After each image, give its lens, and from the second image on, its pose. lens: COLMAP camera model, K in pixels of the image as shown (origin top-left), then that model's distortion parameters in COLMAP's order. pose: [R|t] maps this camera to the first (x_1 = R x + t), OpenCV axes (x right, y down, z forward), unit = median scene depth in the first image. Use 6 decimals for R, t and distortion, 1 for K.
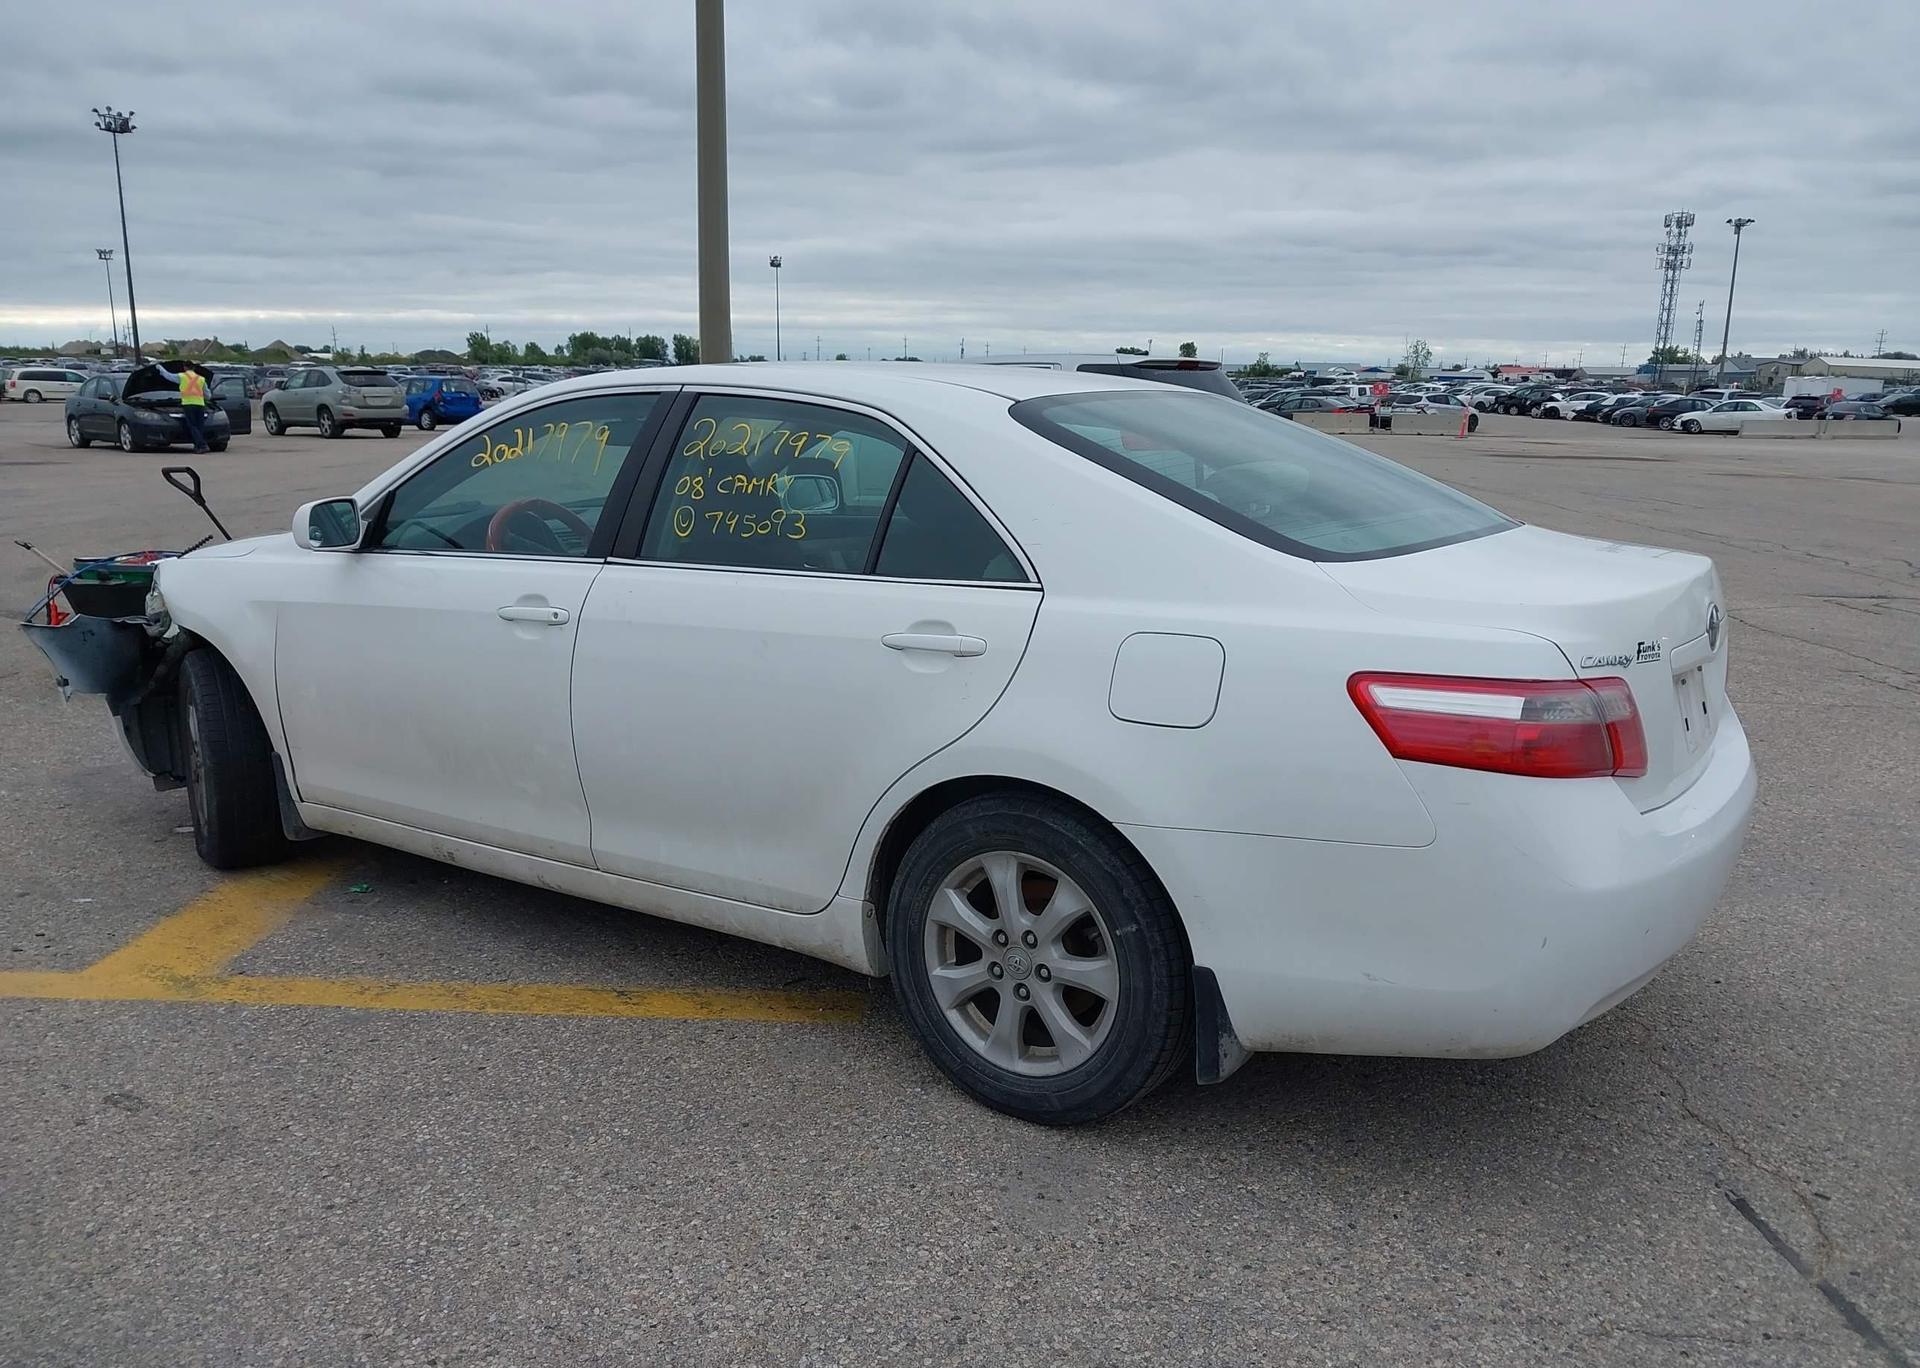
lens RADIAL K [[1525.3, 0, 969.3], [0, 1525.3, 689.0], [0, 0, 1]] dist [0.015021, -0.018992]
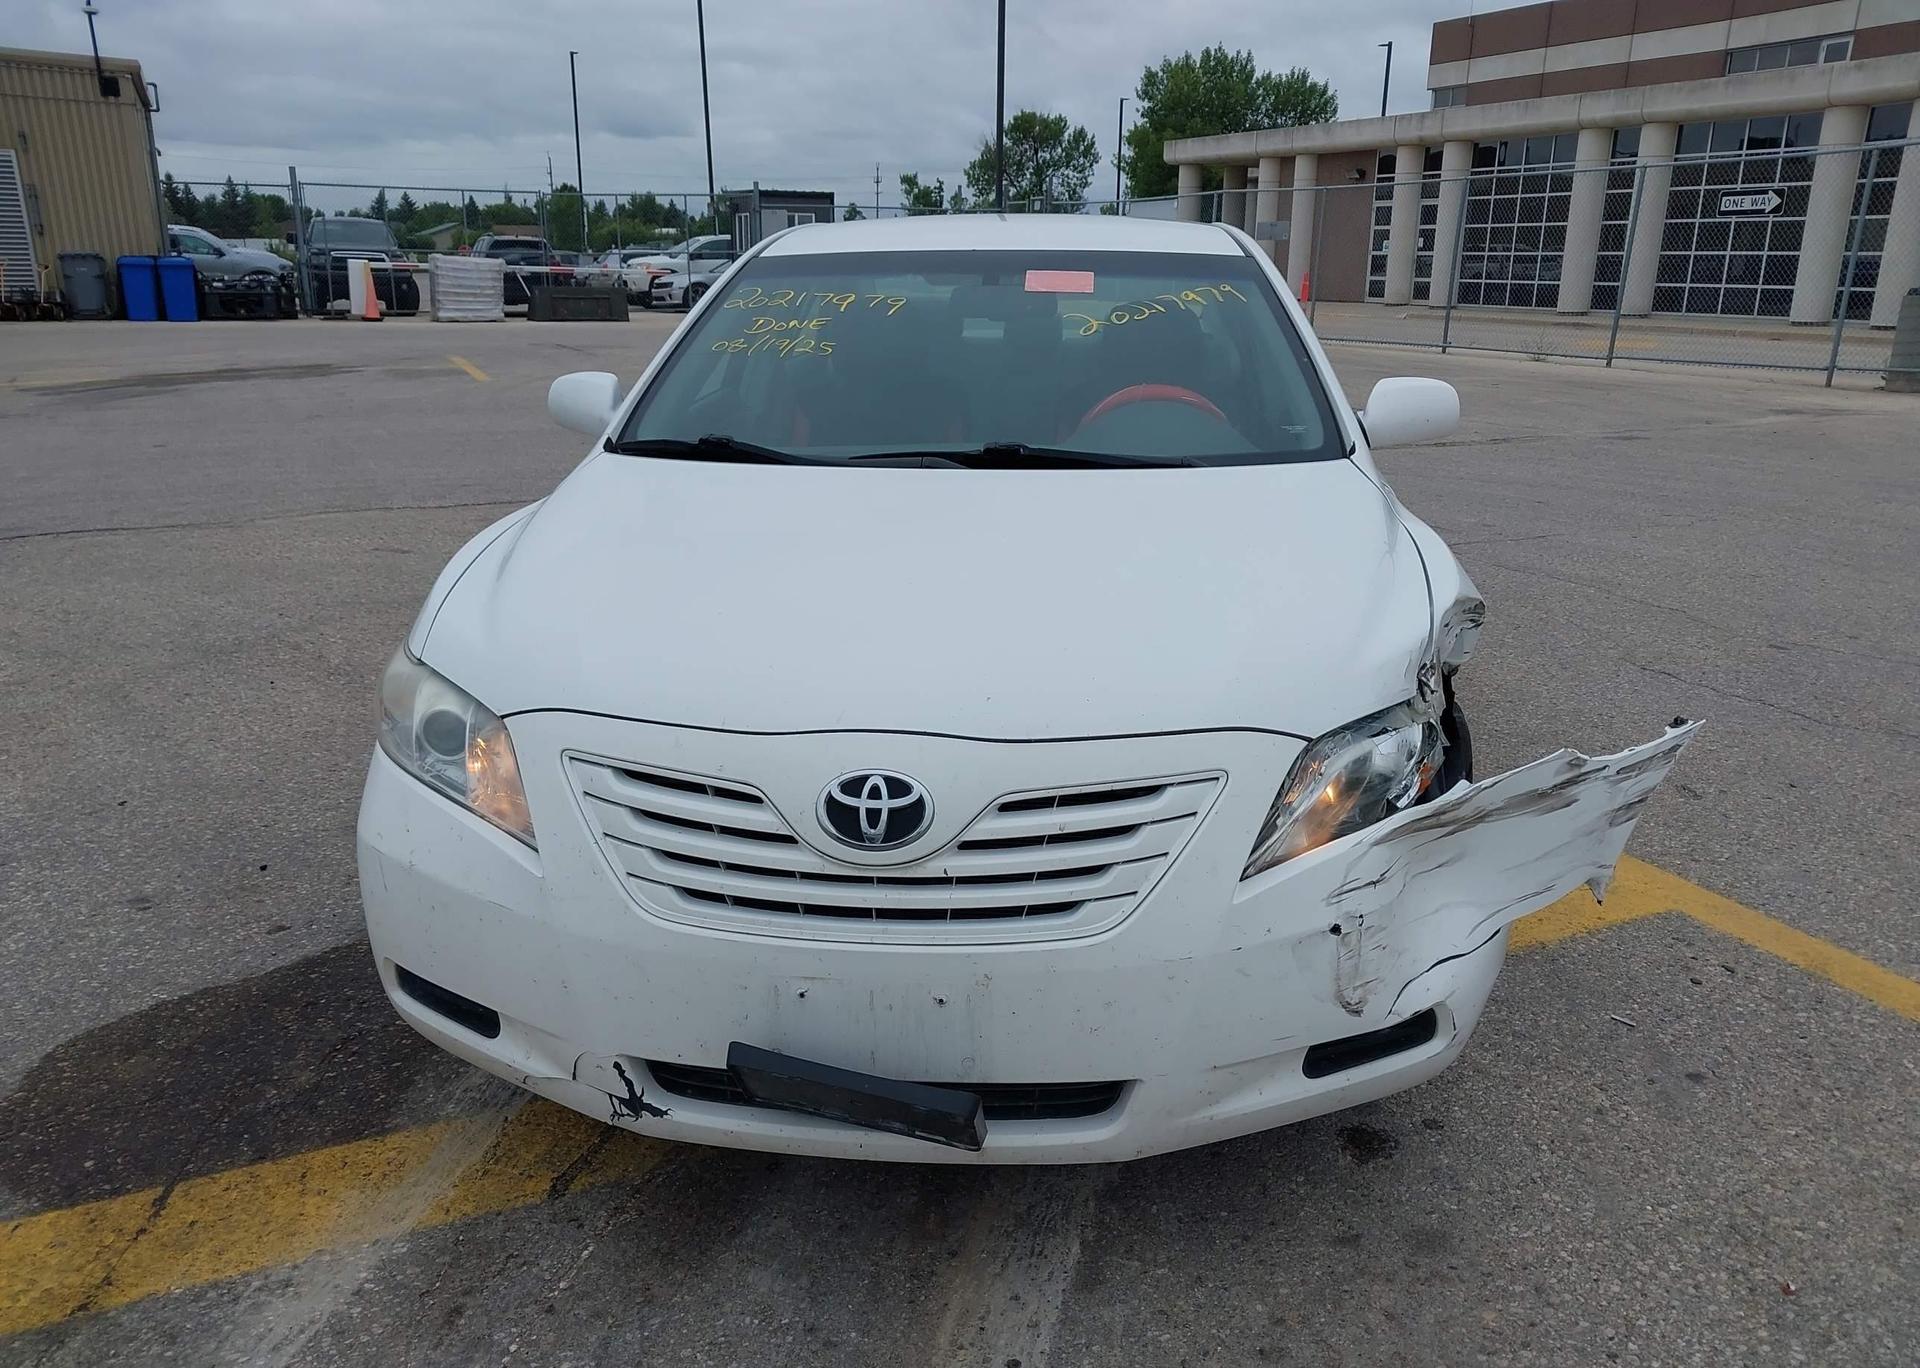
lens RADIAL K [[1525.3, 0, 966.0], [0, 1525.3, 727.7], [0, 0, 1]] dist [0.015021, -0.018992]
pose [[-0.478334, -0.276102, 0.833645, -1.058330], [0.163918, 0.904535, 0.393635, -0.323888], [-0.862744, 0.324938, -0.387412, 1.604273]]
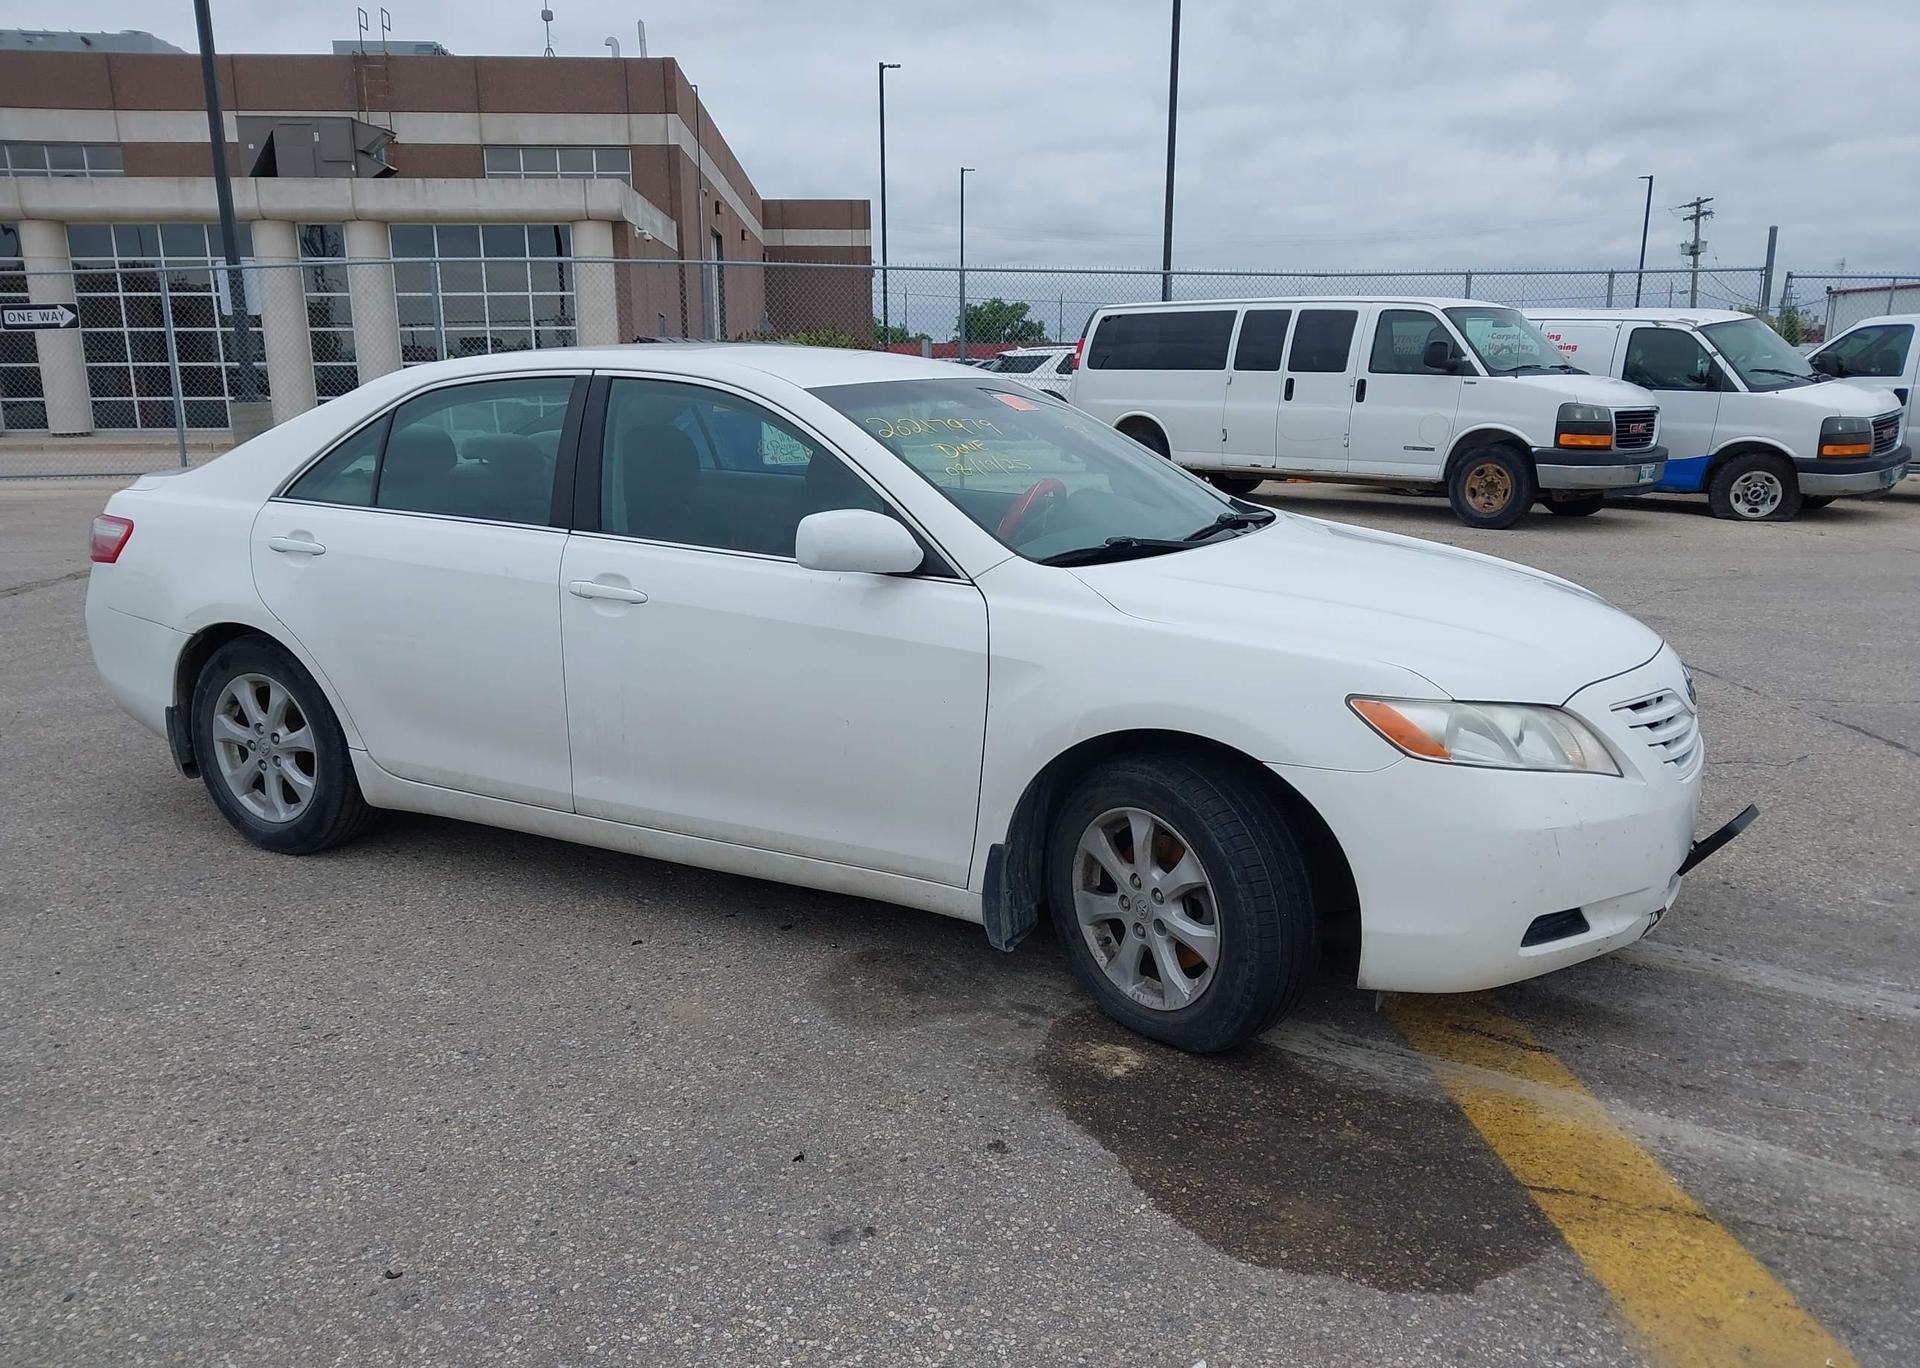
lens RADIAL K [[1525.3, 0, 963.7], [0, 1525.3, 705.0], [0, 0, 1]] dist [0.015021, -0.018992]
pose [[-0.992802, 0.016441, -0.118637, -0.107317], [-0.033438, 0.913102, 0.406358, -0.448508], [0.115009, 0.407400, -0.905979, 2.218814]]
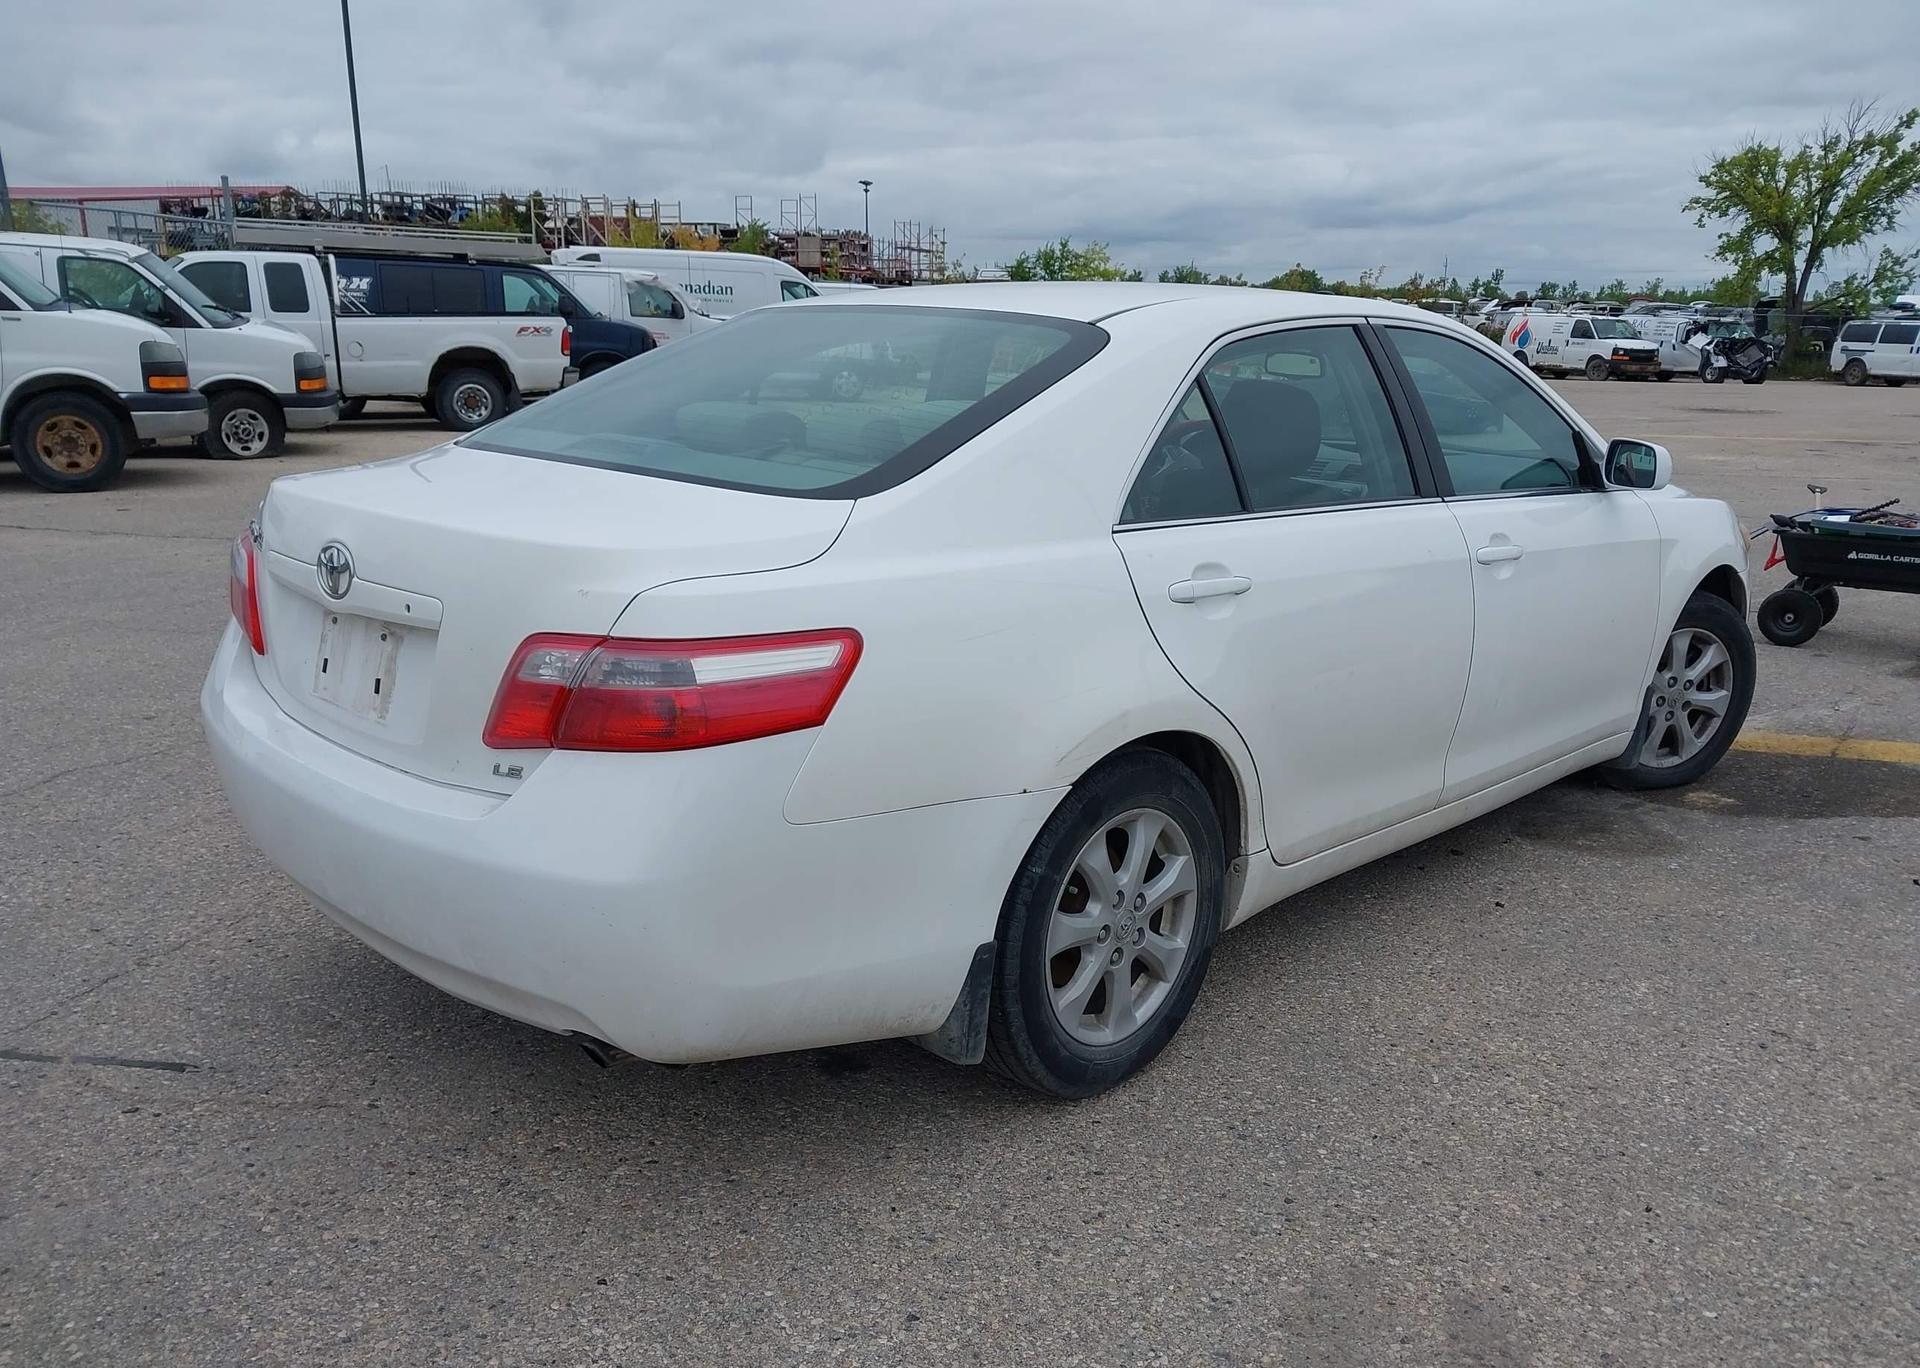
lens RADIAL K [[1525.3, 0, 969.9], [0, 1525.3, 716.3], [0, 0, 1]] dist [0.015021, -0.018992]
pose [[-0.167877, 0.238989, -0.956400, 0.954665], [-0.213829, 0.938244, 0.271985, -0.204585], [0.962338, 0.250166, -0.106406, 1.105951]]
